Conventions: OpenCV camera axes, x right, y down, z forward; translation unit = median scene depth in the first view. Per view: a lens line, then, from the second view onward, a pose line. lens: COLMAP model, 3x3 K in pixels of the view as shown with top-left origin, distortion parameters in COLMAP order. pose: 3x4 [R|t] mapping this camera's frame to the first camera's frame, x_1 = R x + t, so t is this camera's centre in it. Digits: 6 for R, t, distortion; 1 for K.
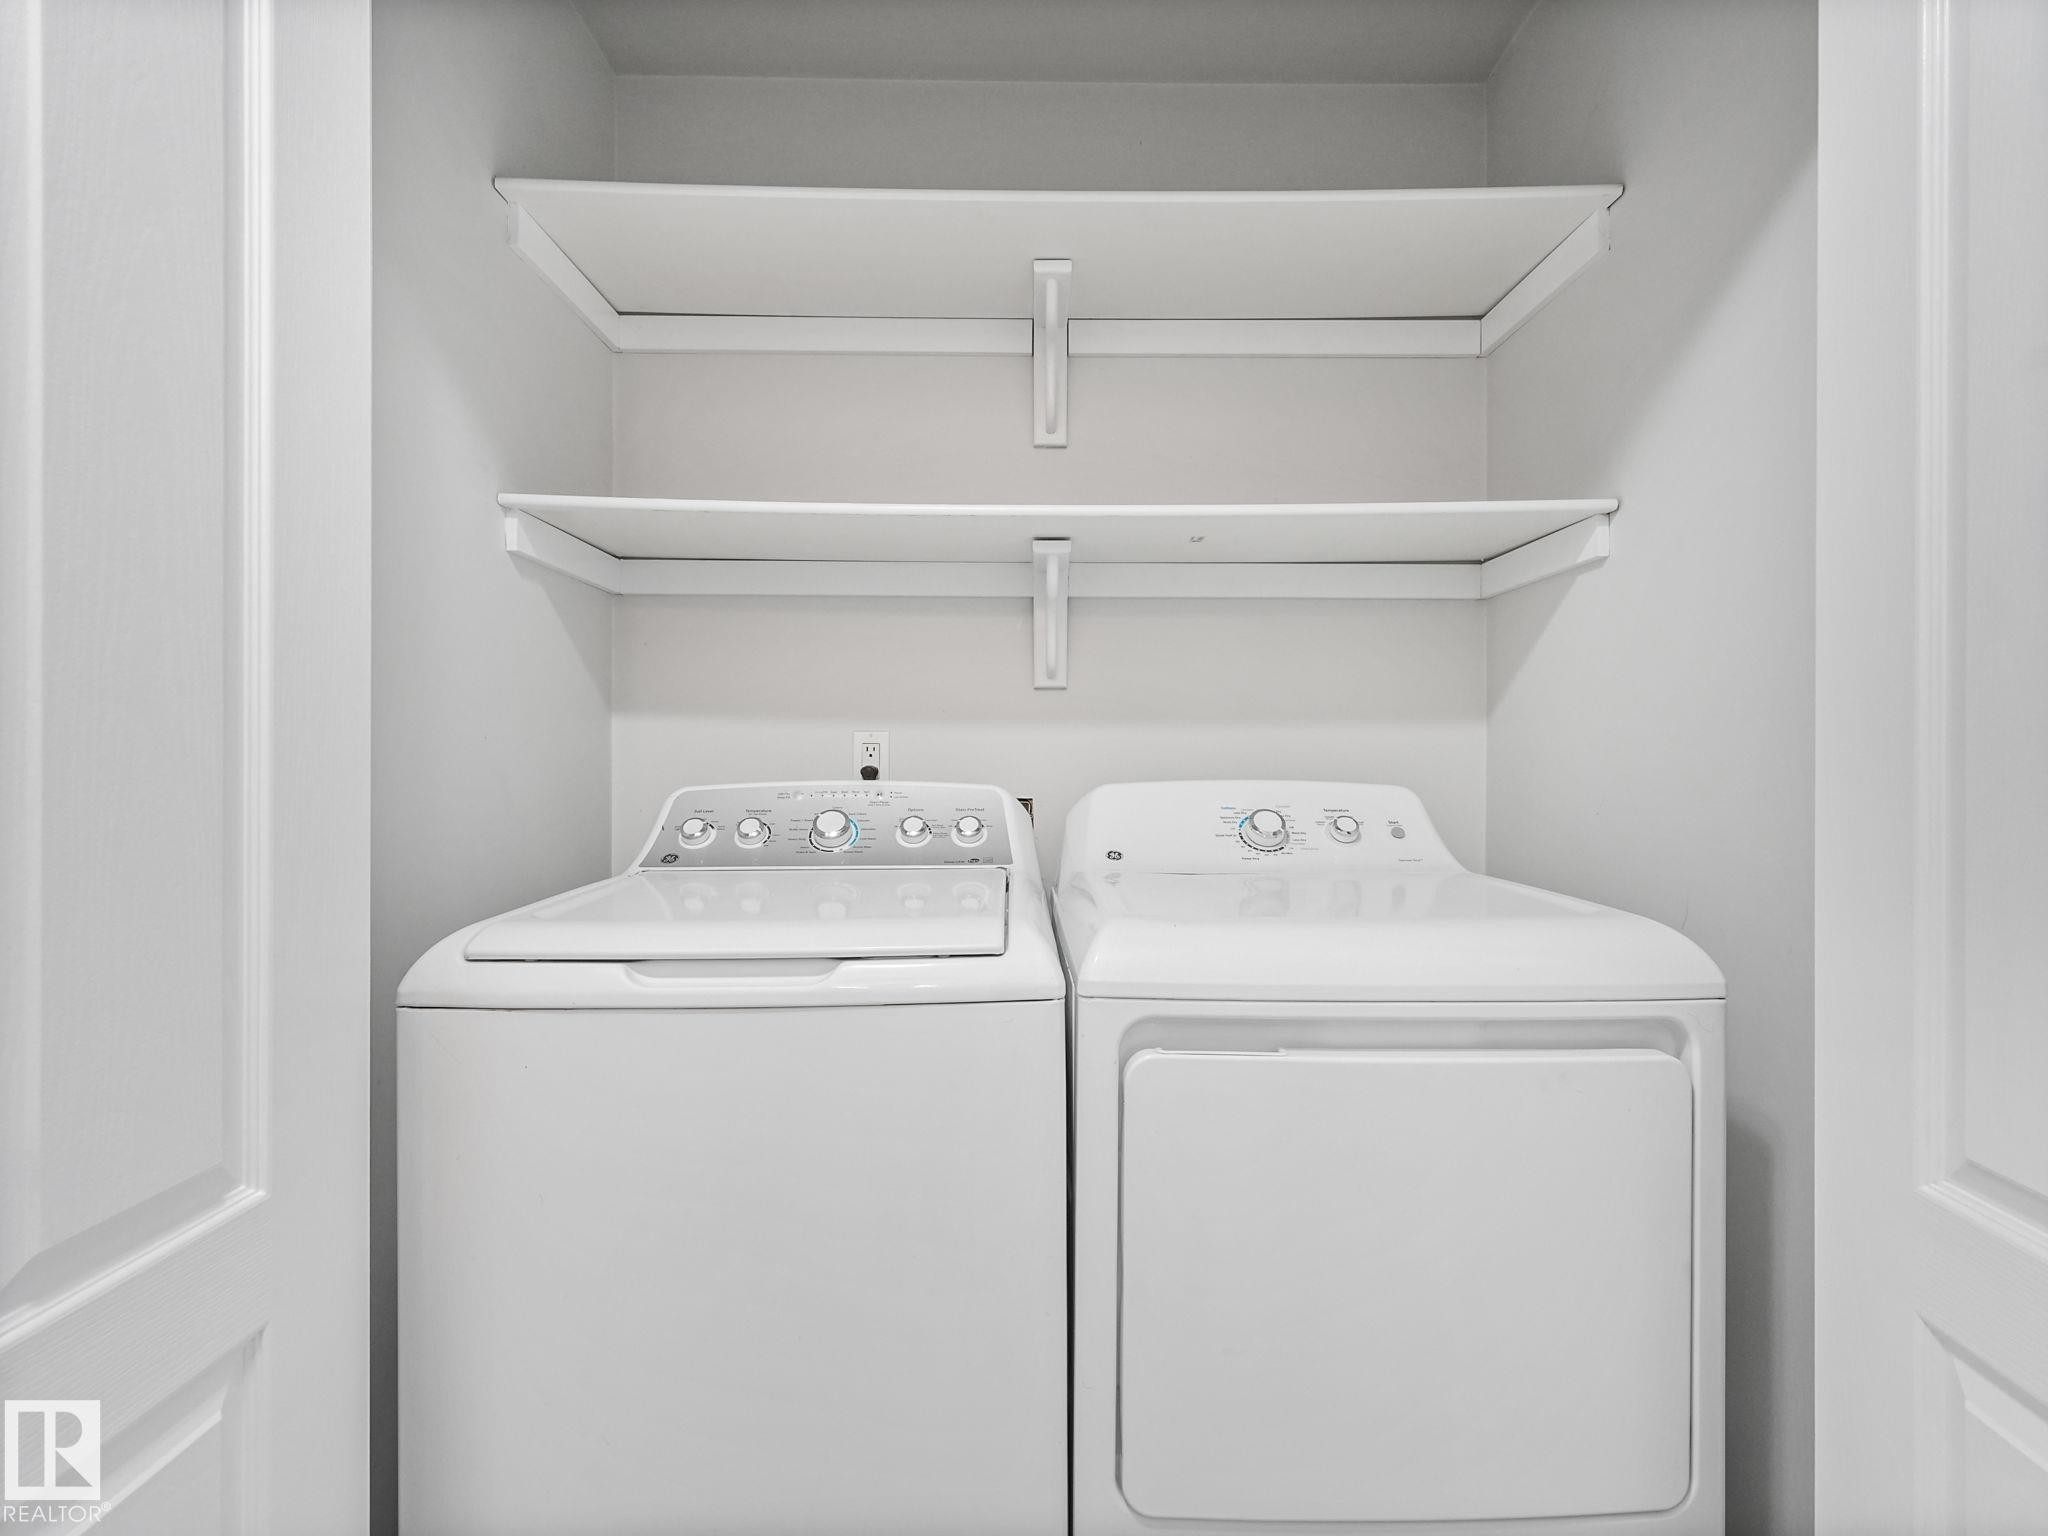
lens RADIAL K [[937.3, 0, 1027.3], [0, 937.3, 748.1], [0, 0, 1]] dist [0.004973, 0.000101]
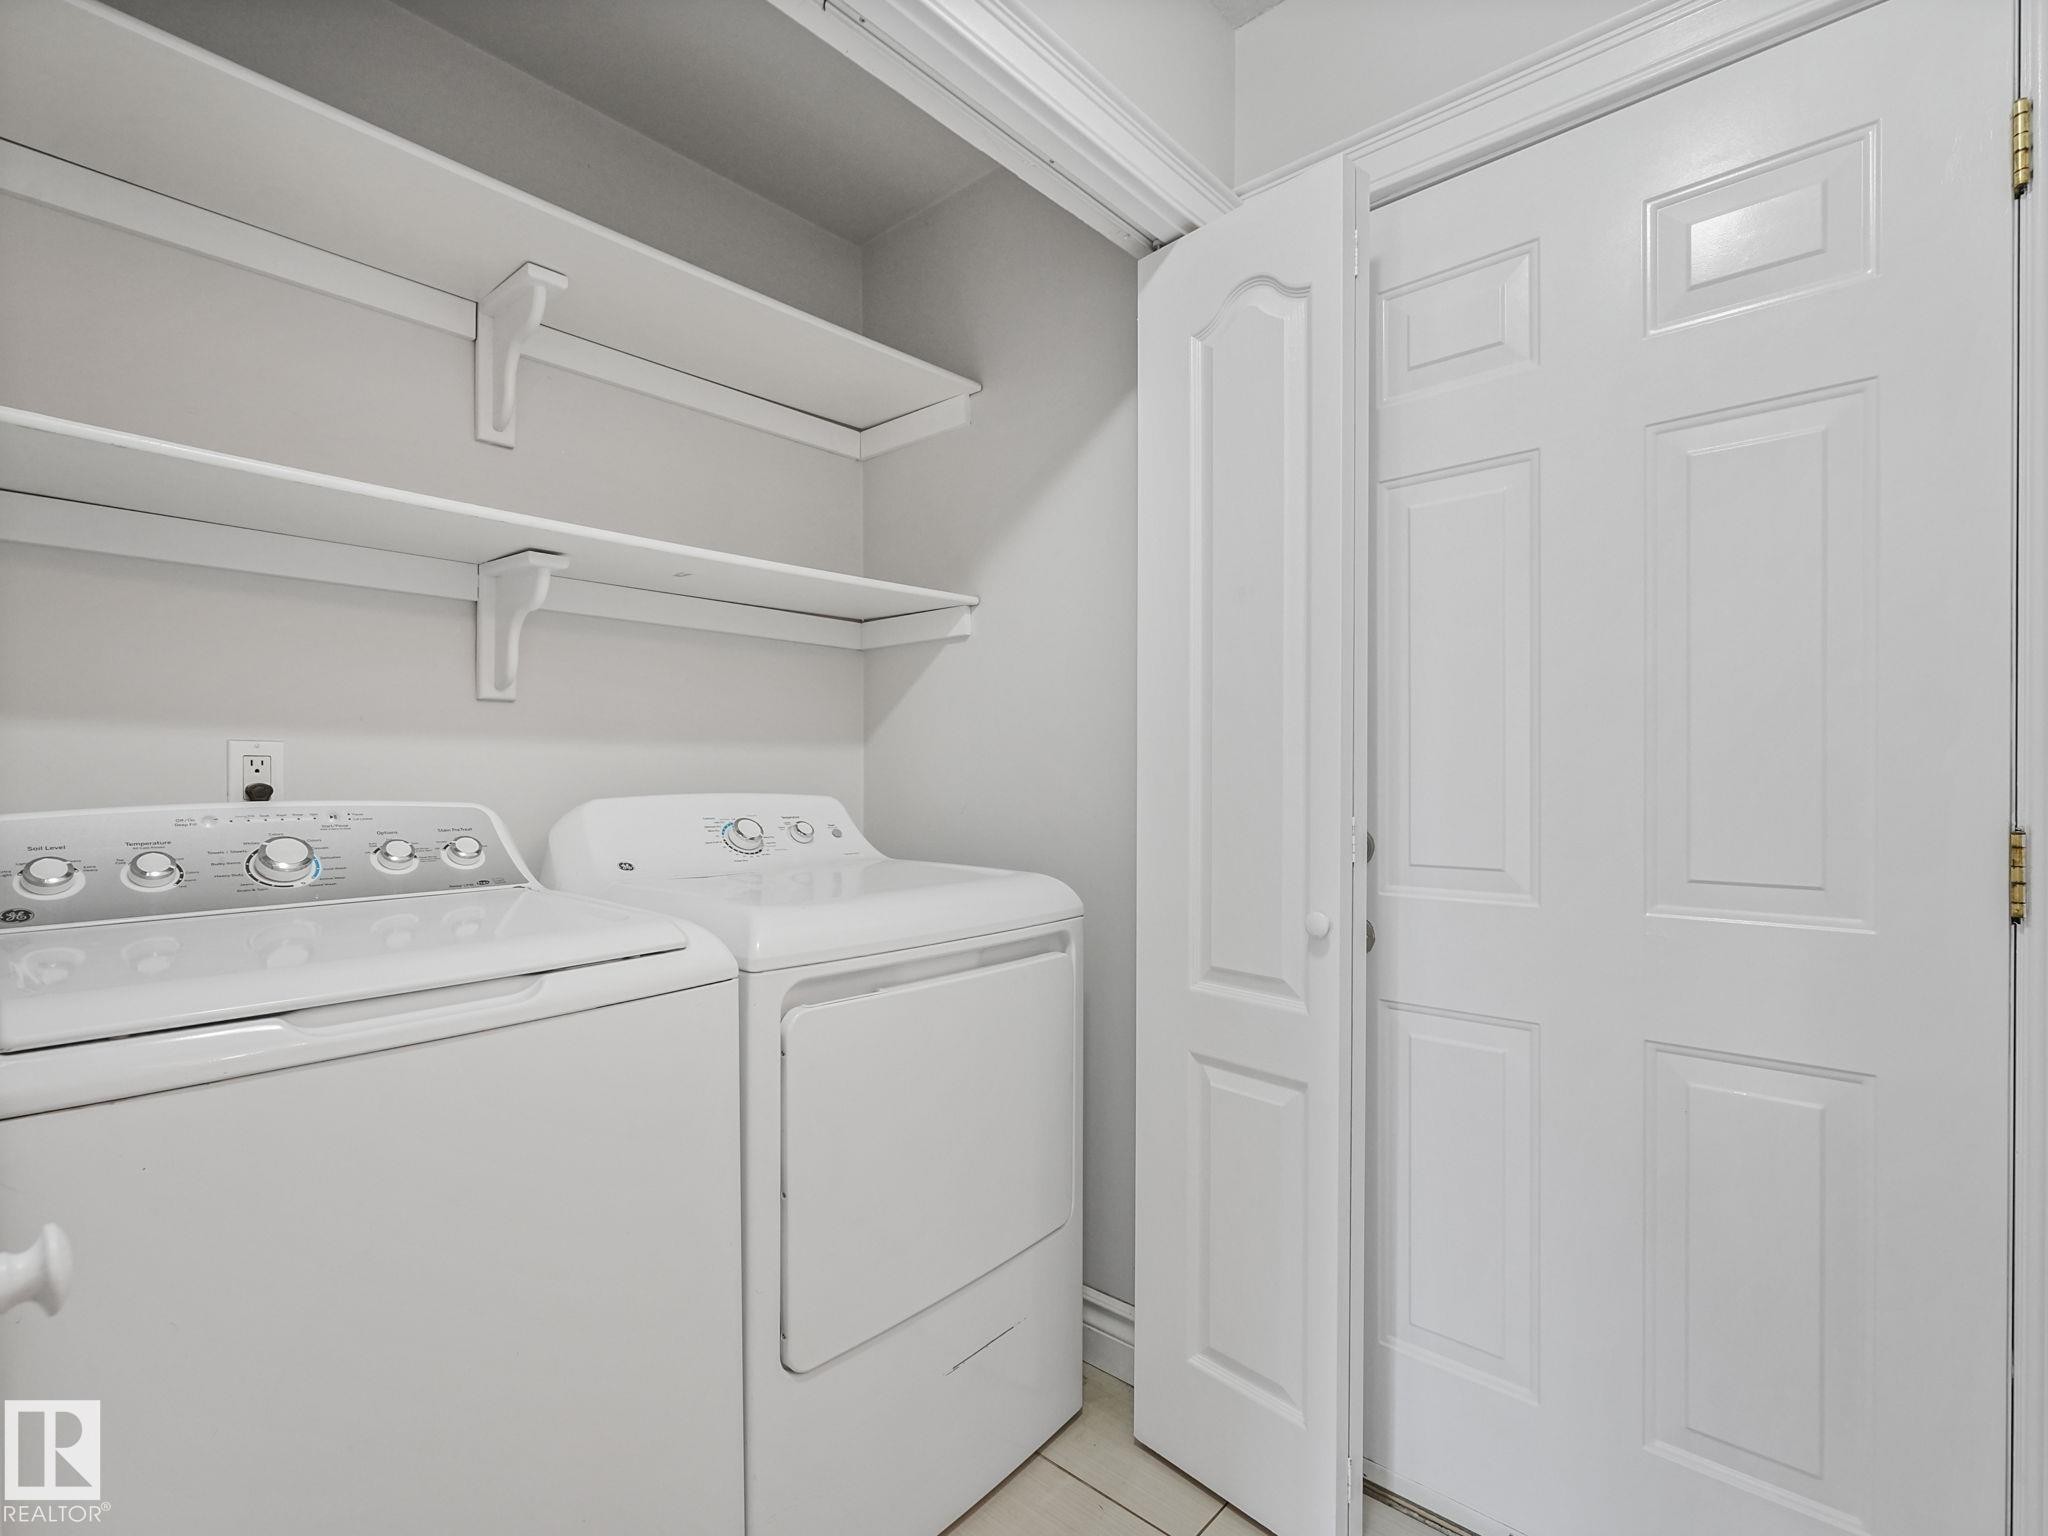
lens RADIAL K [[937.6, 0, 1026.0], [0, 937.6, 772.8], [0, 0, 1]] dist [-0.001300, 0.000671]
pose [[0.673897, 0.000693, 0.738825, -0.372290], [-0.007975, 0.999948, 0.006336, -0.001127], [-0.738782, -0.010162, 0.673868, -0.040931]]
